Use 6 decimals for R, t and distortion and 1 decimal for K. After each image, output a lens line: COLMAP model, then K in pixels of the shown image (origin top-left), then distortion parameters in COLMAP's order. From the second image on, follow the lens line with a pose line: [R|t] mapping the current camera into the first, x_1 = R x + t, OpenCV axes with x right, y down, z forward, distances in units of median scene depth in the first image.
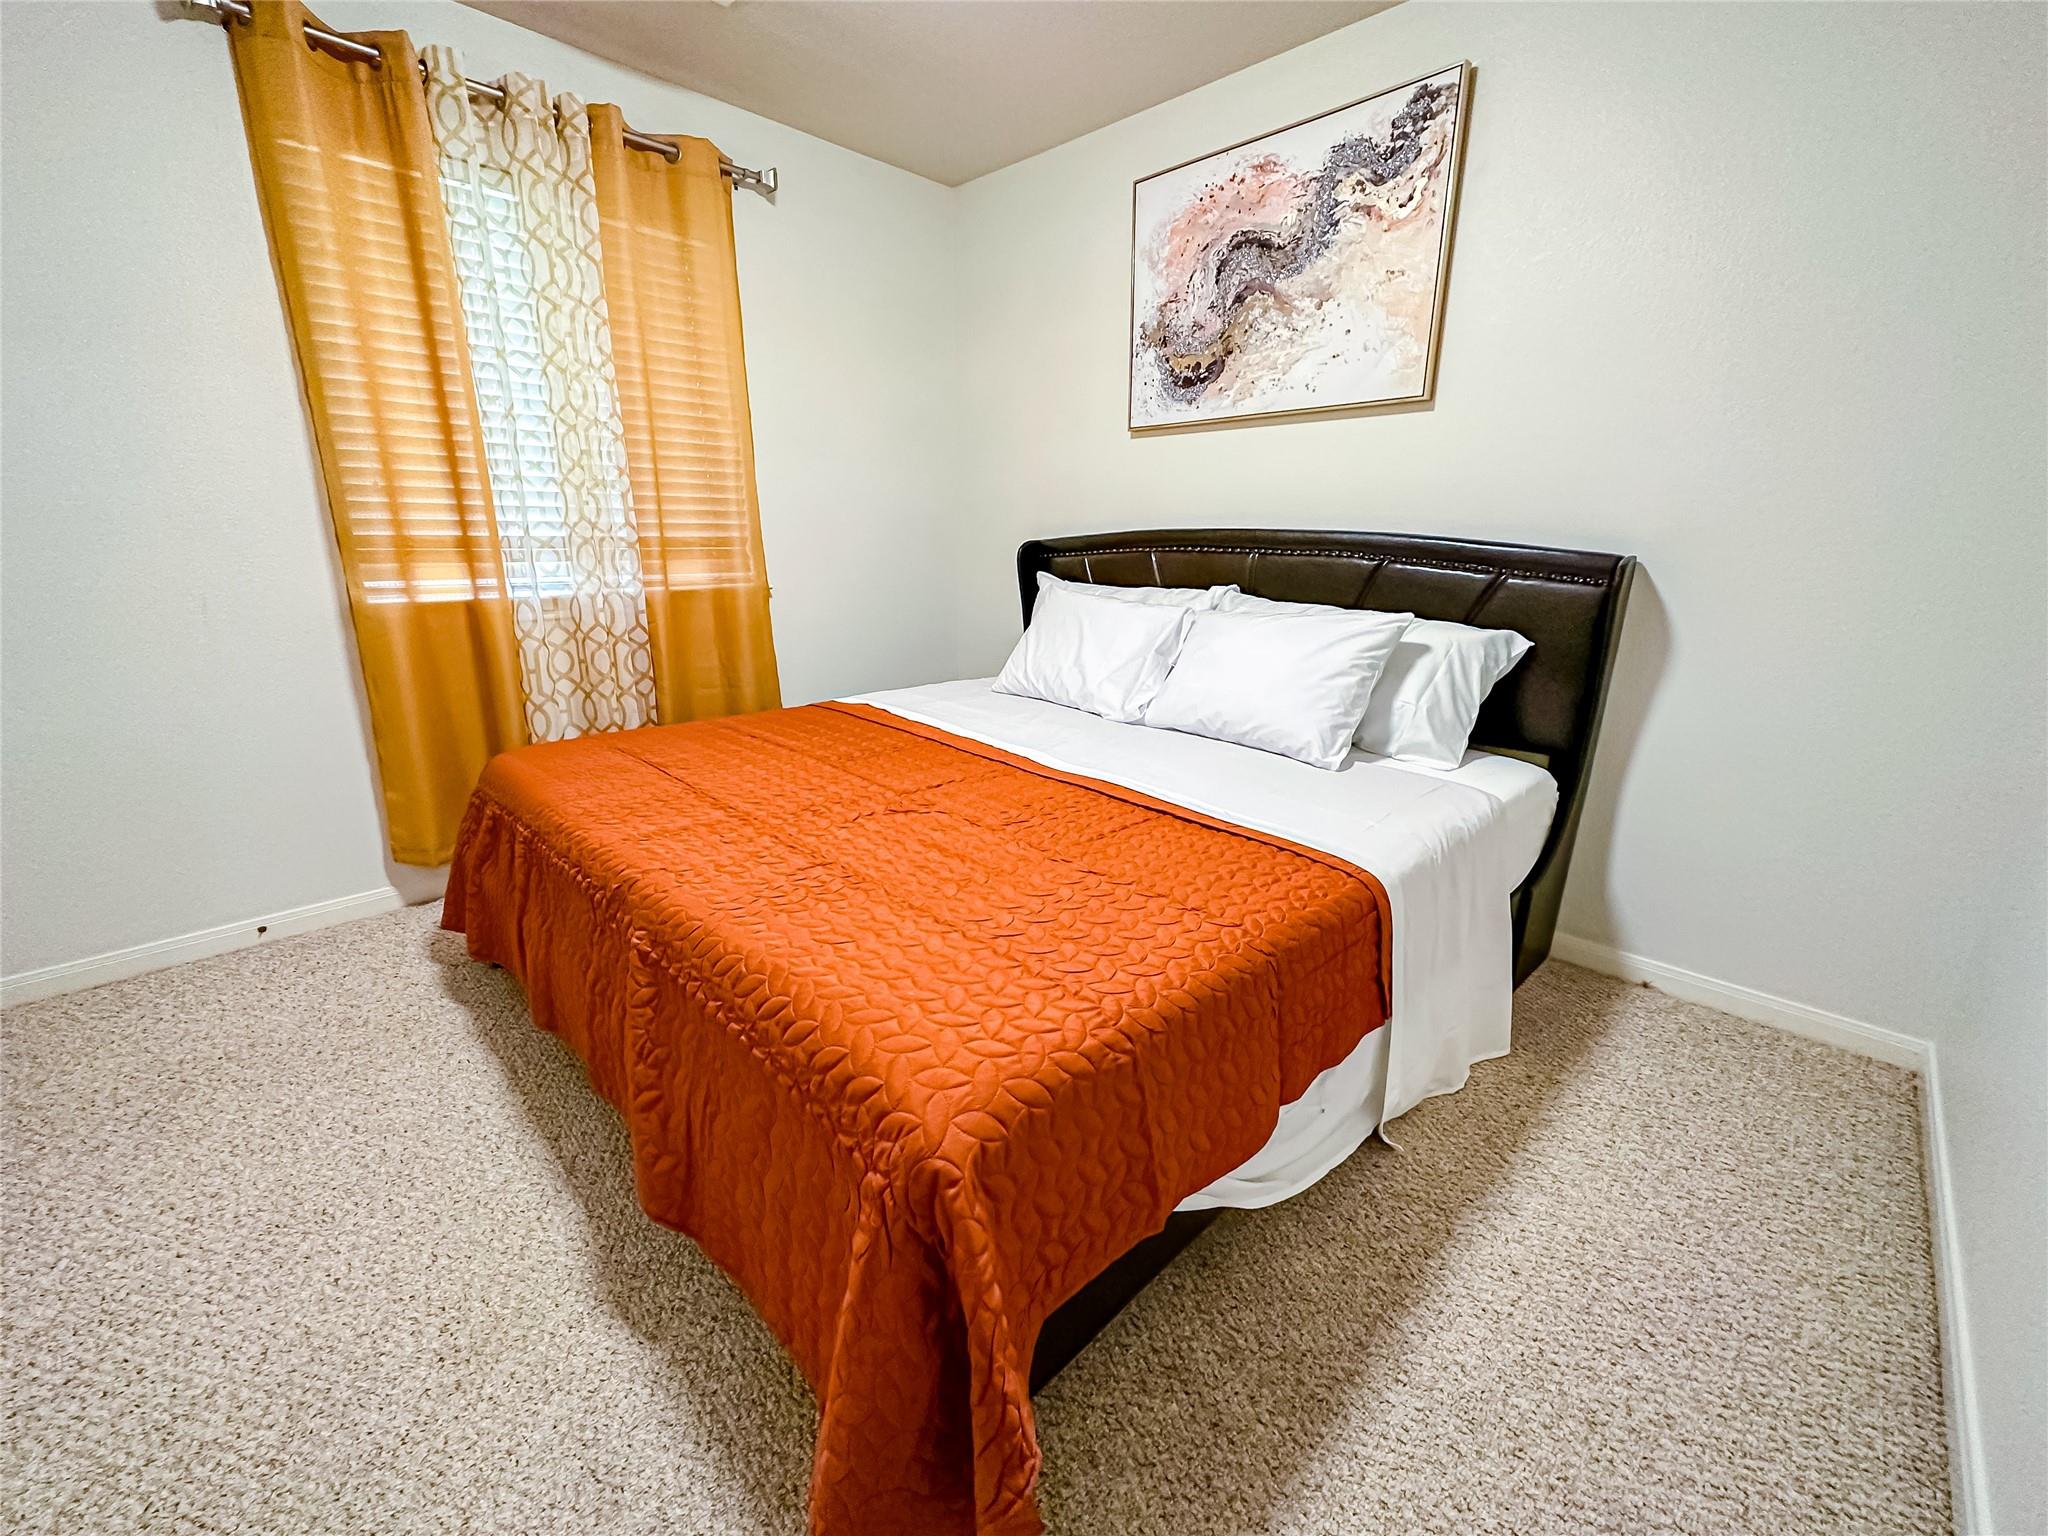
lens RADIAL K [[824.2, 0, 1024.0], [0, 824.2, 749.8], [0, 0, 1]] dist [-0.003033, -0.000369]
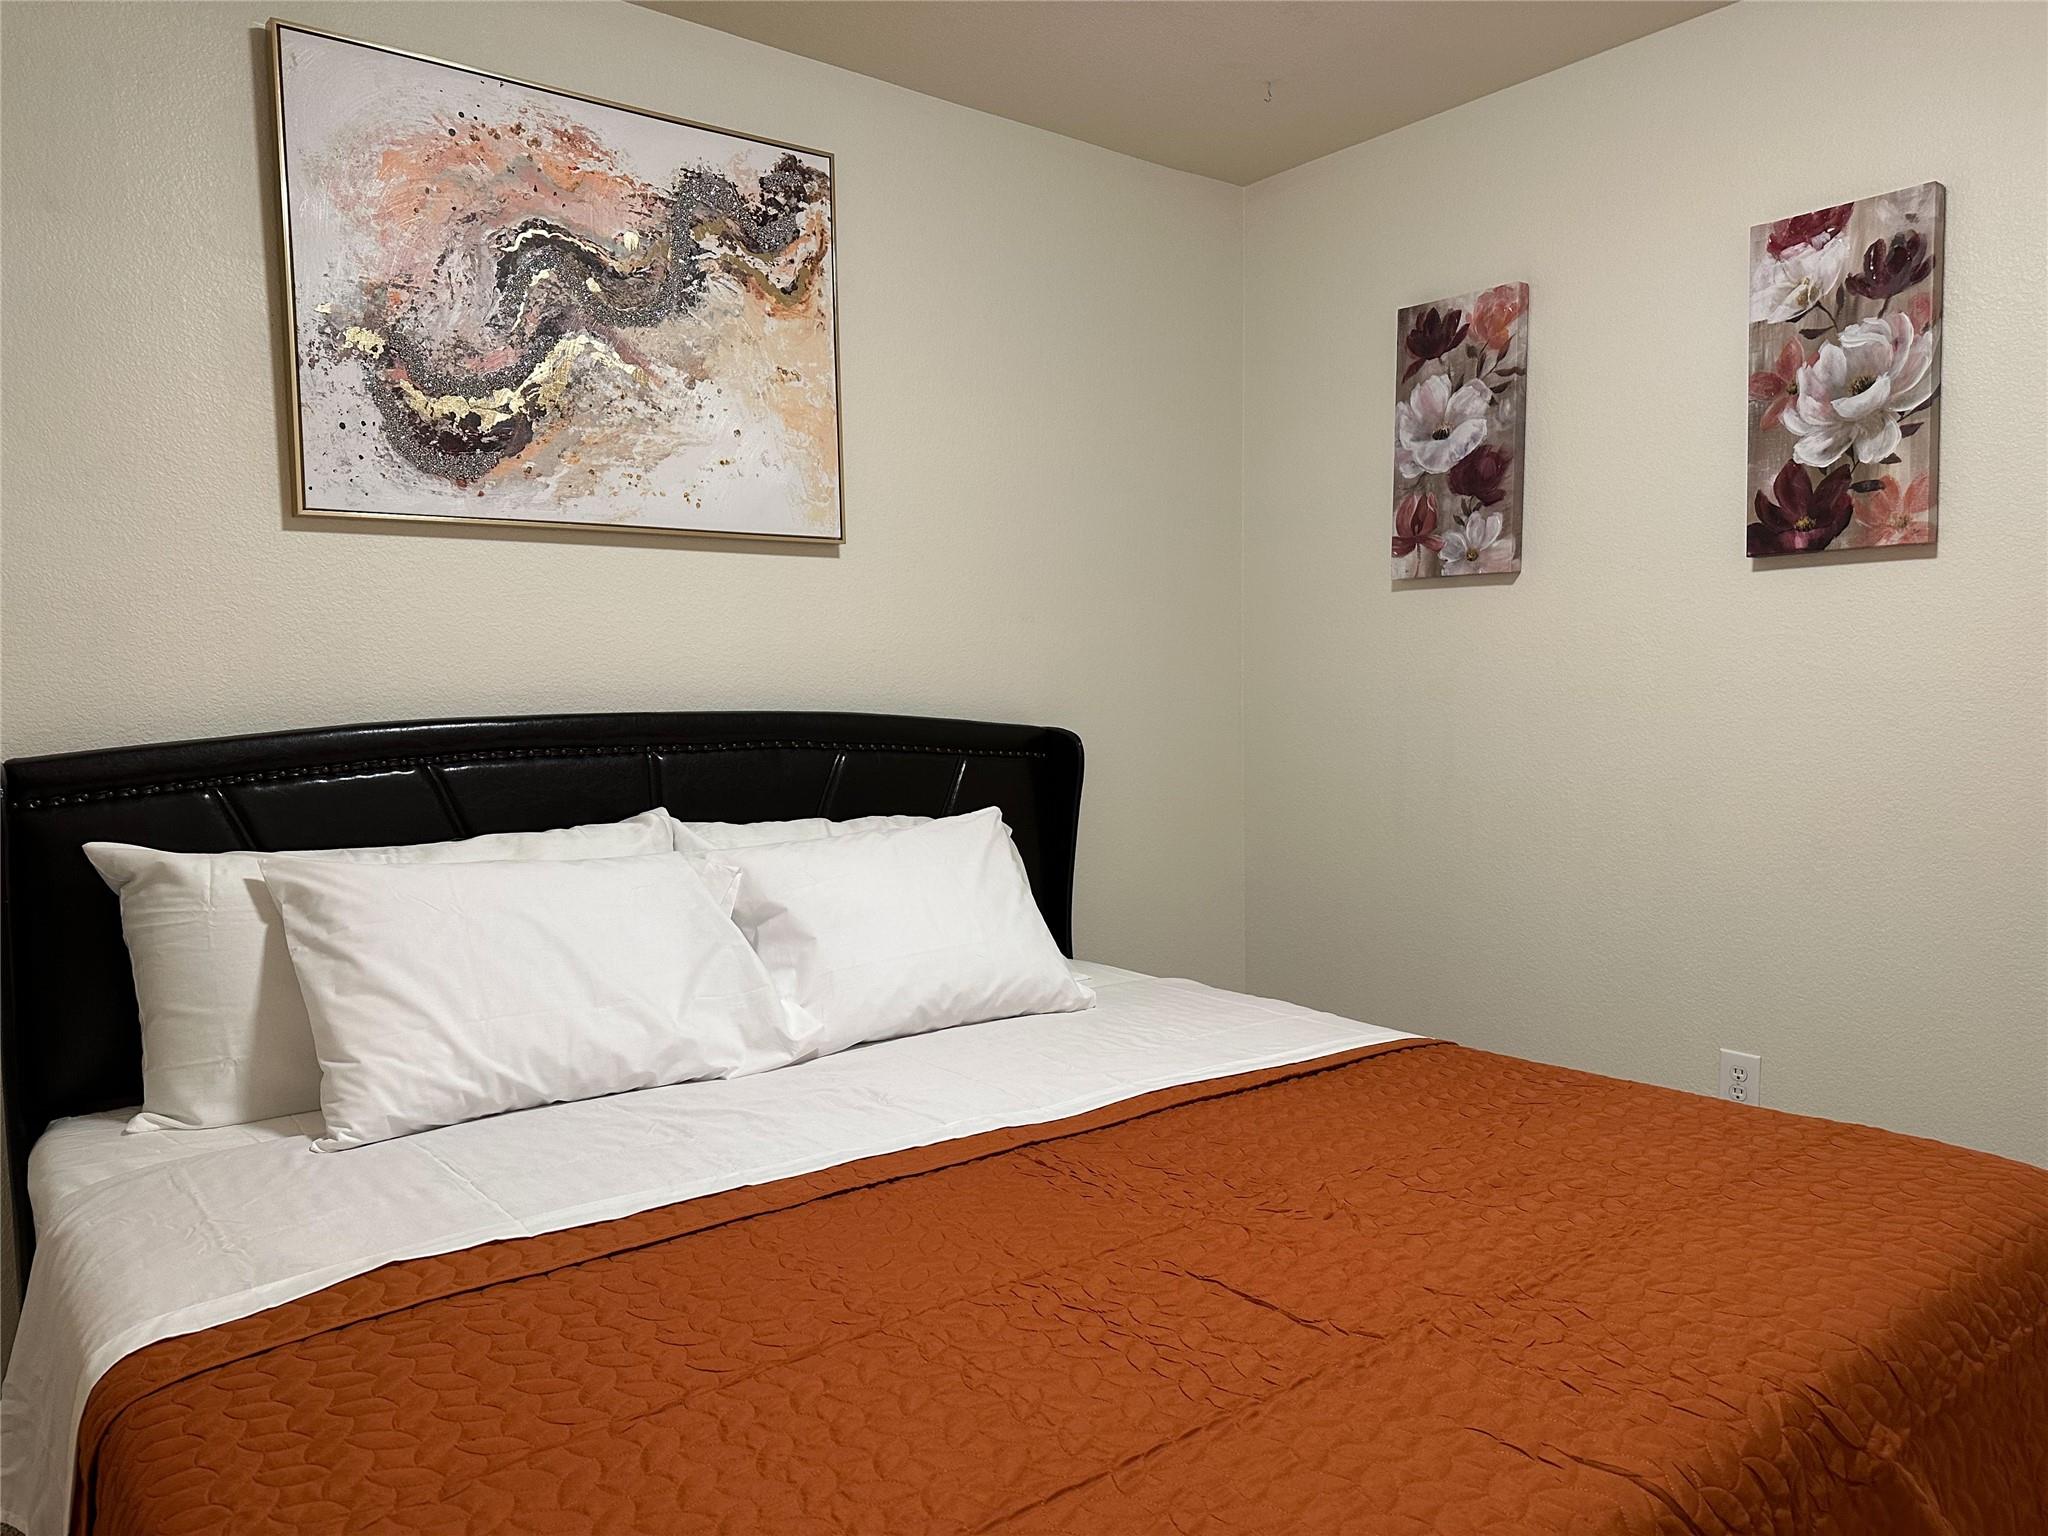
lens RADIAL K [[1440.8, 0, 1024.2], [0, 1440.8, 776.5], [0, 0, 1]] dist [0.003441, -0.003770]
pose [[0.104681, -0.071284, 0.991948, -0.748458], [0.270516, 0.961860, 0.040574, -0.201643], [-0.957007, 0.264091, 0.119972, 0.658568]]
